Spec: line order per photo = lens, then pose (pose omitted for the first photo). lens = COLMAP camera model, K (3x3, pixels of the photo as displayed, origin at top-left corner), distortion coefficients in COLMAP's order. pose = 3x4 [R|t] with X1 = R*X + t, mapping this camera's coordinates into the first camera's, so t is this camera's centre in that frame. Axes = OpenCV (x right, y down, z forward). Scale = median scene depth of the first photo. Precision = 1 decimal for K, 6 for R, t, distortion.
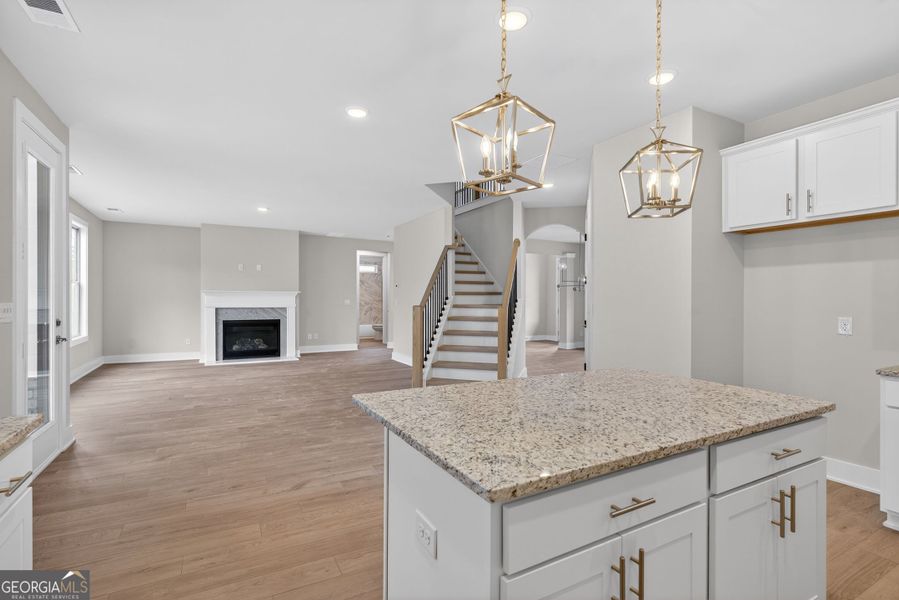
lens RADIAL K [[430.9, 0, 441.7], [0, 430.9, 299.5], [0, 0, 1]] dist [0.003356, -0.001987]
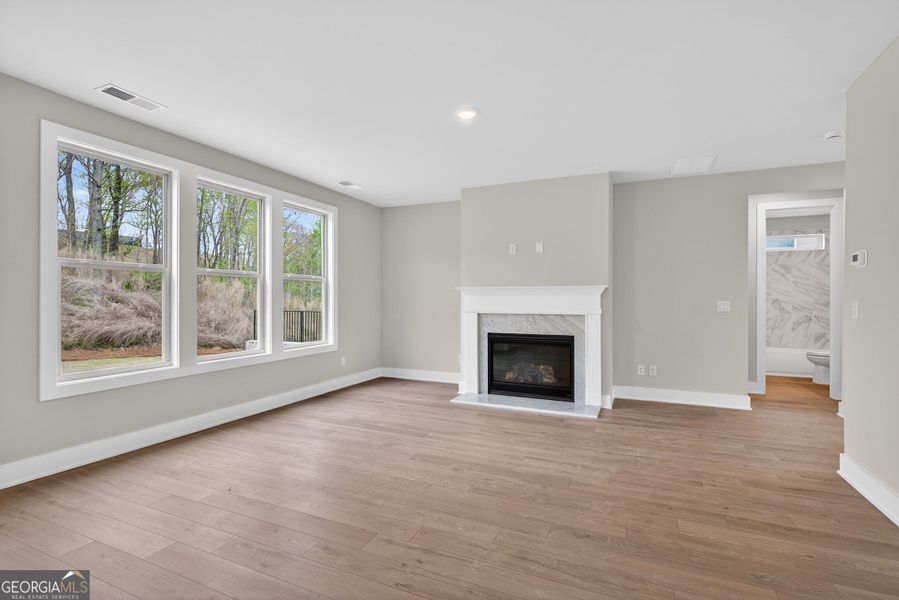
lens RADIAL K [[430.9, 0, 441.9], [0, 430.9, 298.0], [0, 0, 1]] dist [0.003356, -0.001987]
pose [[0.615640, -0.006581, -0.788000, -0.038999], [-0.001868, 0.999950, -0.009810, 0.002887], [0.788026, 0.007512, 0.615597, 0.546986]]
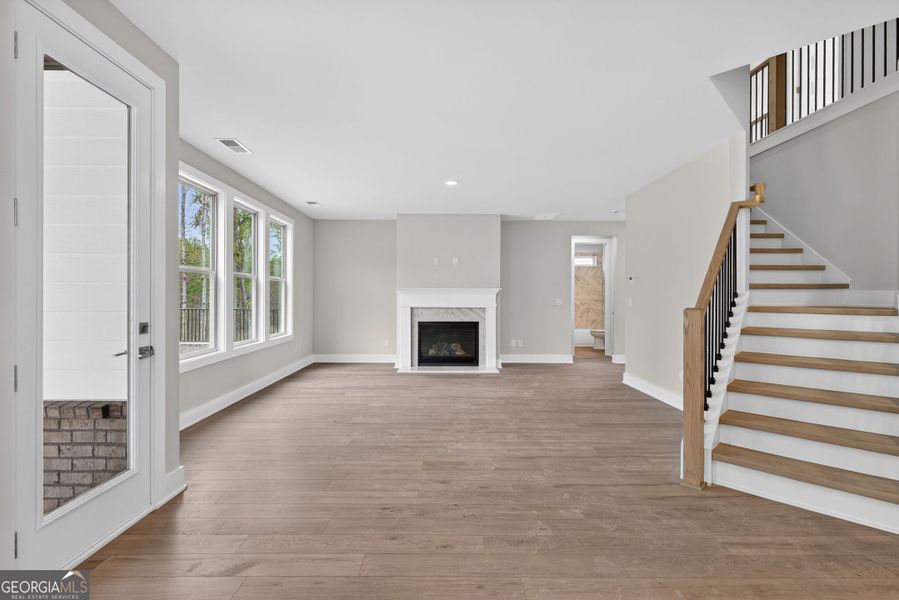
lens RADIAL K [[430.9, 0, 447.7], [0, 430.9, 296.7], [0, 0, 1]] dist [0.003356, -0.001987]
pose [[0.892022, -0.000764, -0.451991, -0.052714], [-0.002165, 0.999980, -0.005964, 0.002619], [0.451986, 0.006298, 0.892003, 0.237271]]
